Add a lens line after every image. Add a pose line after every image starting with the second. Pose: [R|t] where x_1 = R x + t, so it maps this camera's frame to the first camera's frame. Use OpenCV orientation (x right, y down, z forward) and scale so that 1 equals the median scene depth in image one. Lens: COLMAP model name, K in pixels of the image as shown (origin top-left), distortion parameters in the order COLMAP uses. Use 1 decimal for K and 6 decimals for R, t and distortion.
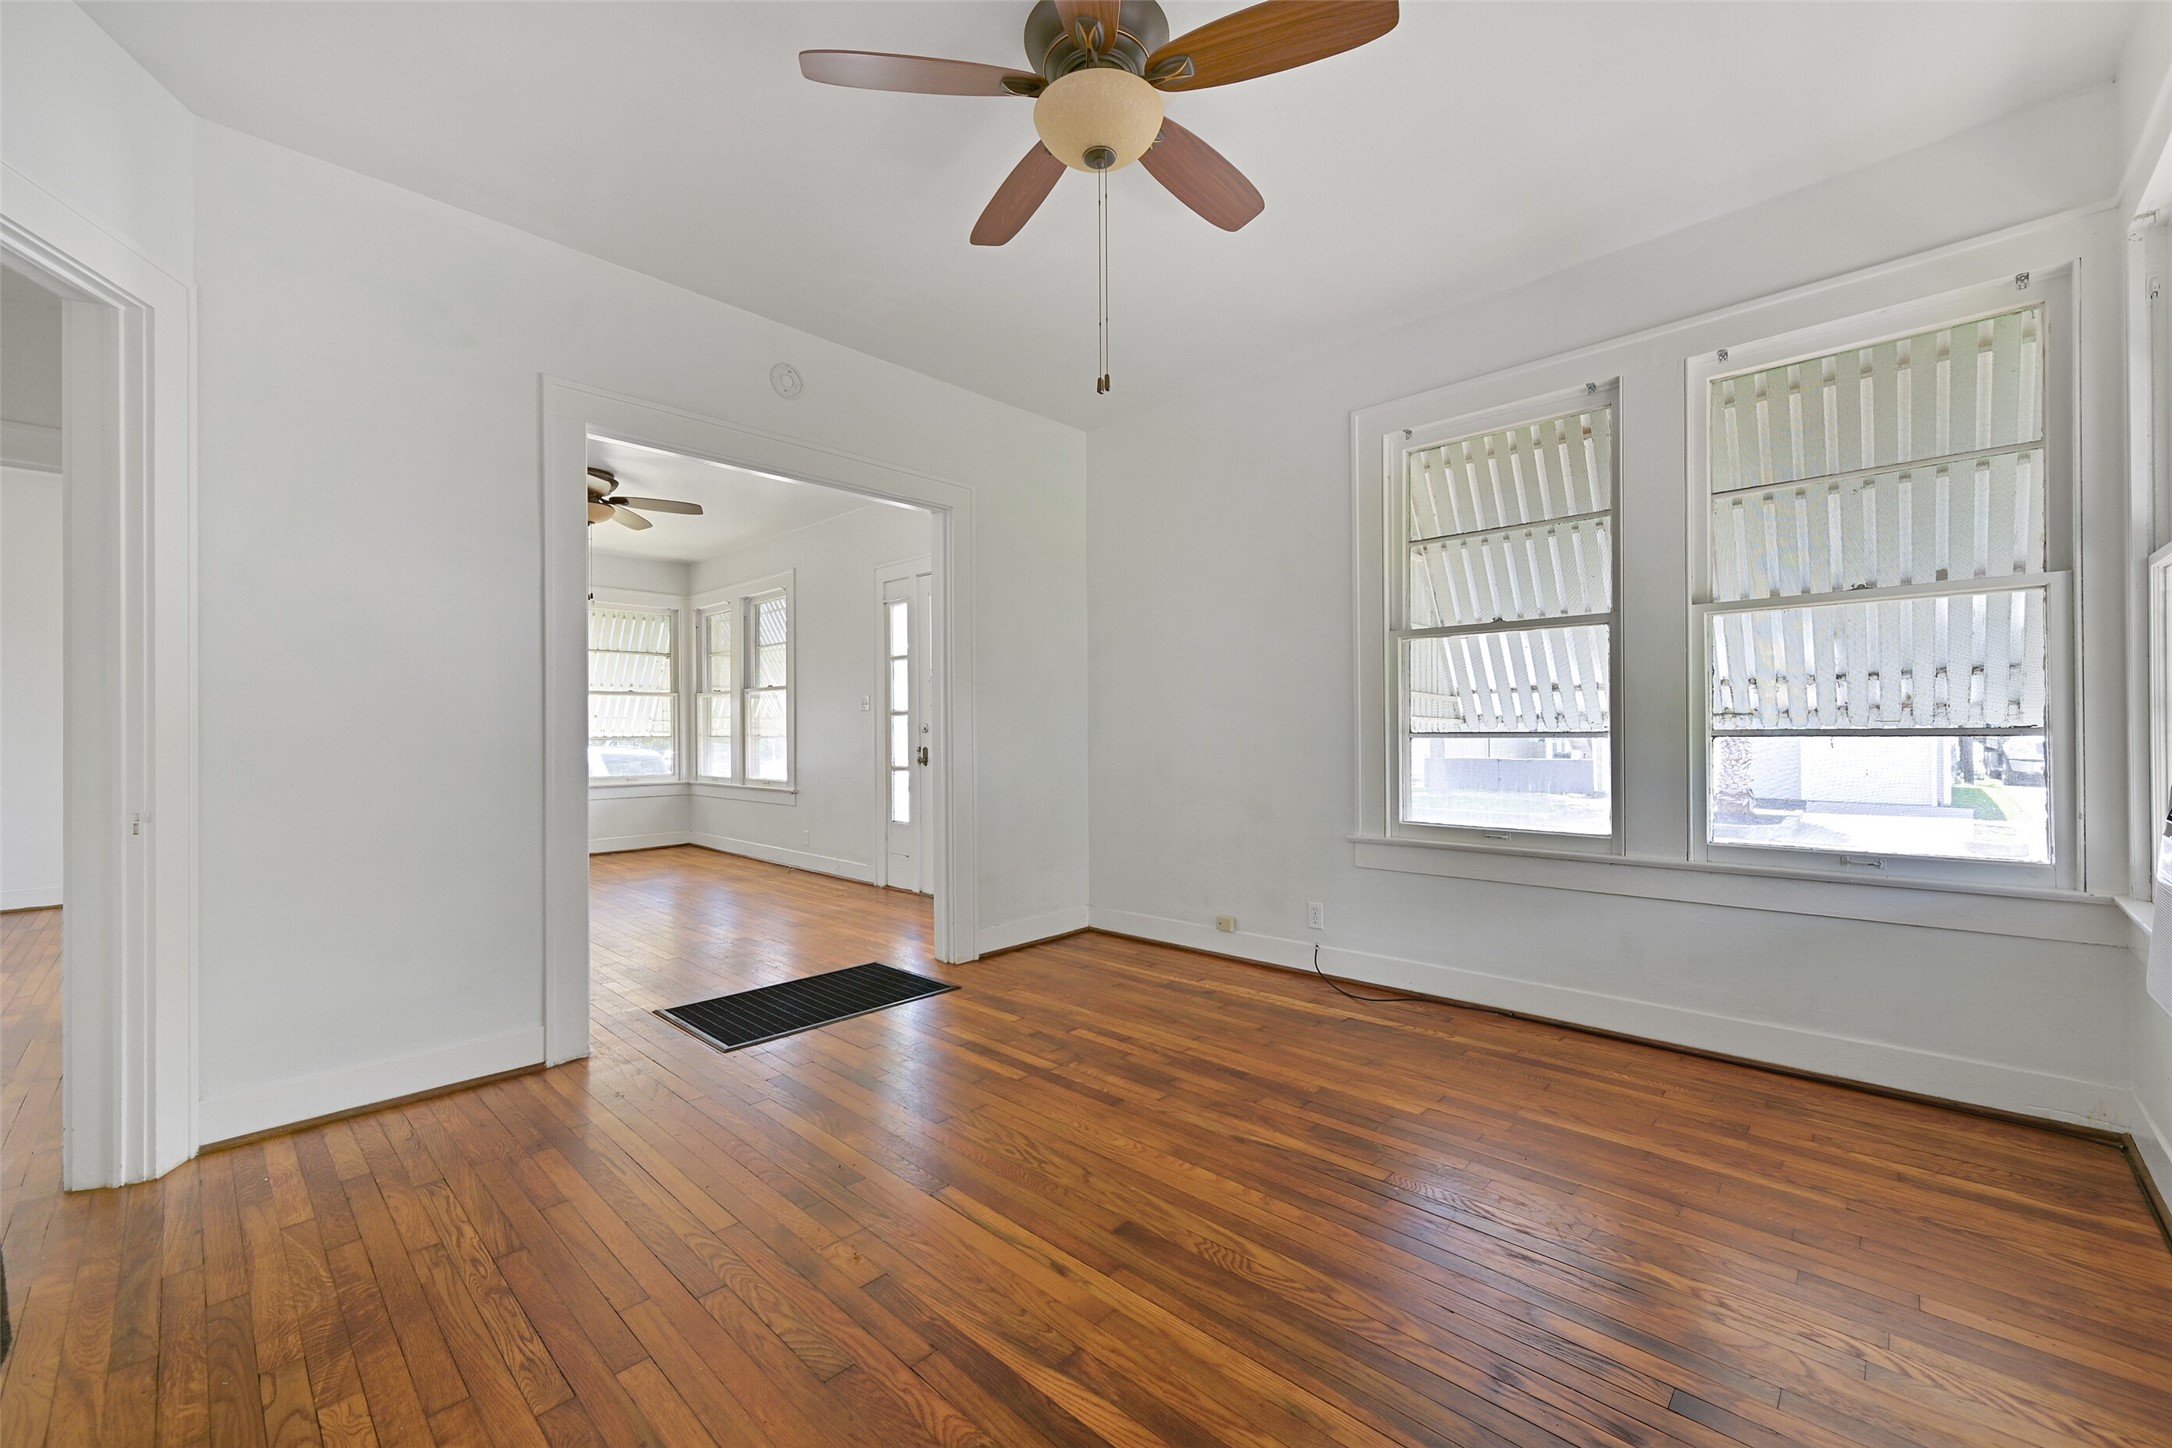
lens RADIAL K [[855.8, 0, 1099.3], [0, 855.8, 723.9], [0, 0, 1]] dist [0.000256, -0.000851]
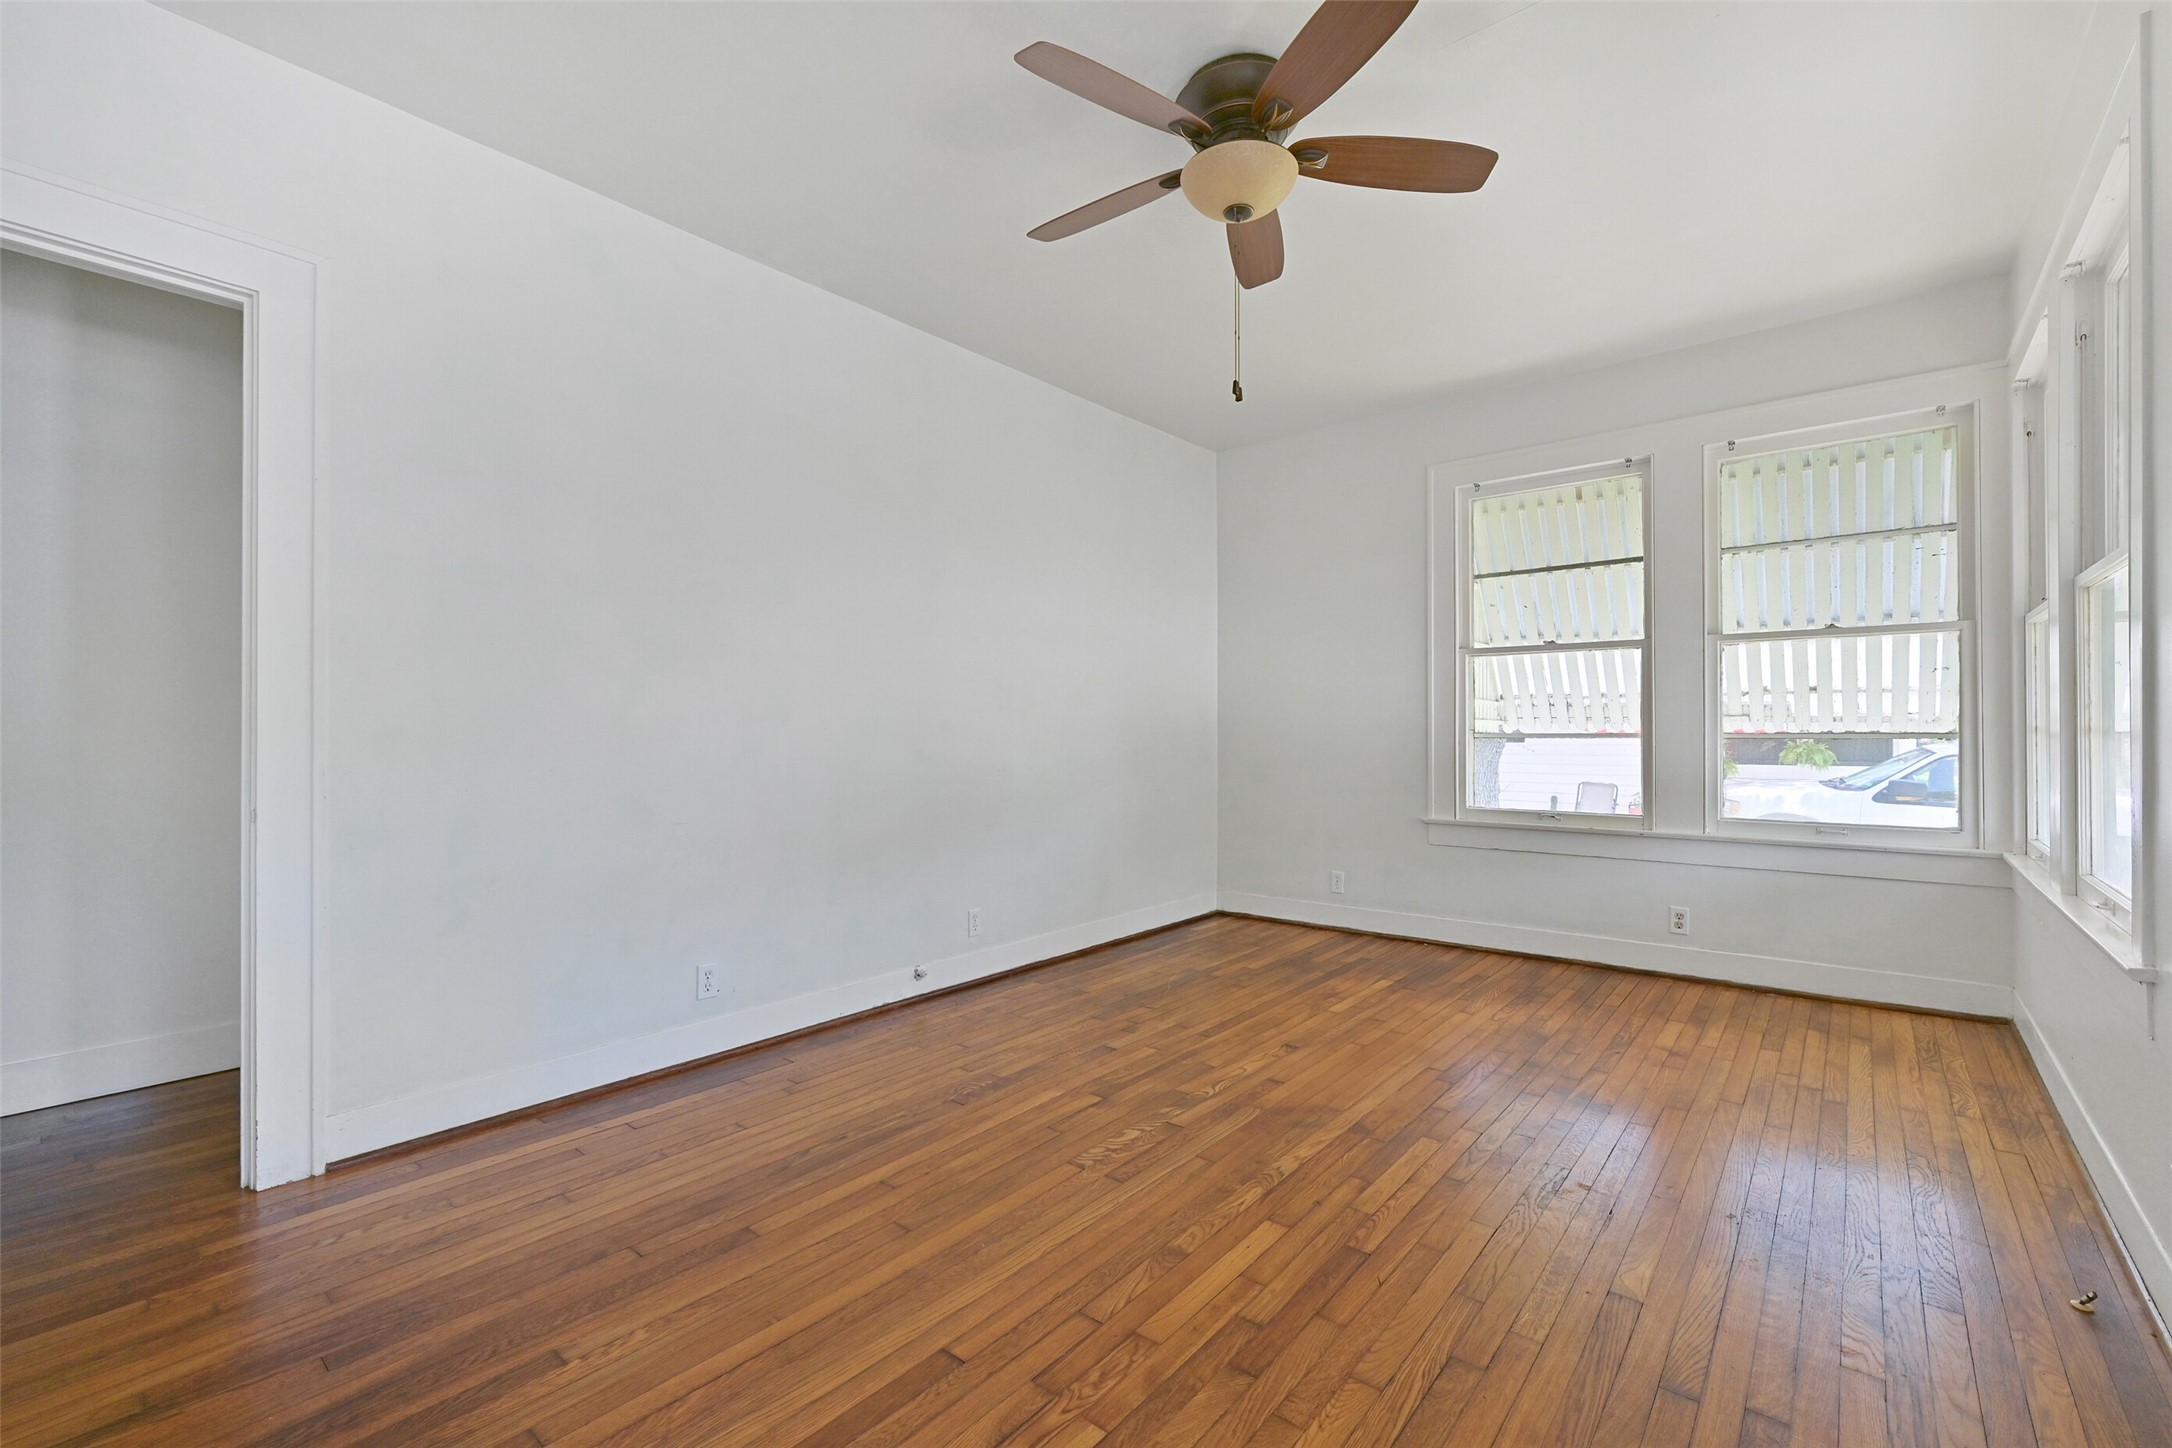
lens RADIAL K [[934.0, 0, 1100.8], [0, 934.0, 728.0], [0, 0, 1]] dist [0.007333, -0.000034]
pose [[0.067700, 0.004407, -0.997696, -0.257119], [0.011136, 0.999925, 0.005172, 0.016199], [0.997644, -0.011460, 0.067646, 1.530825]]
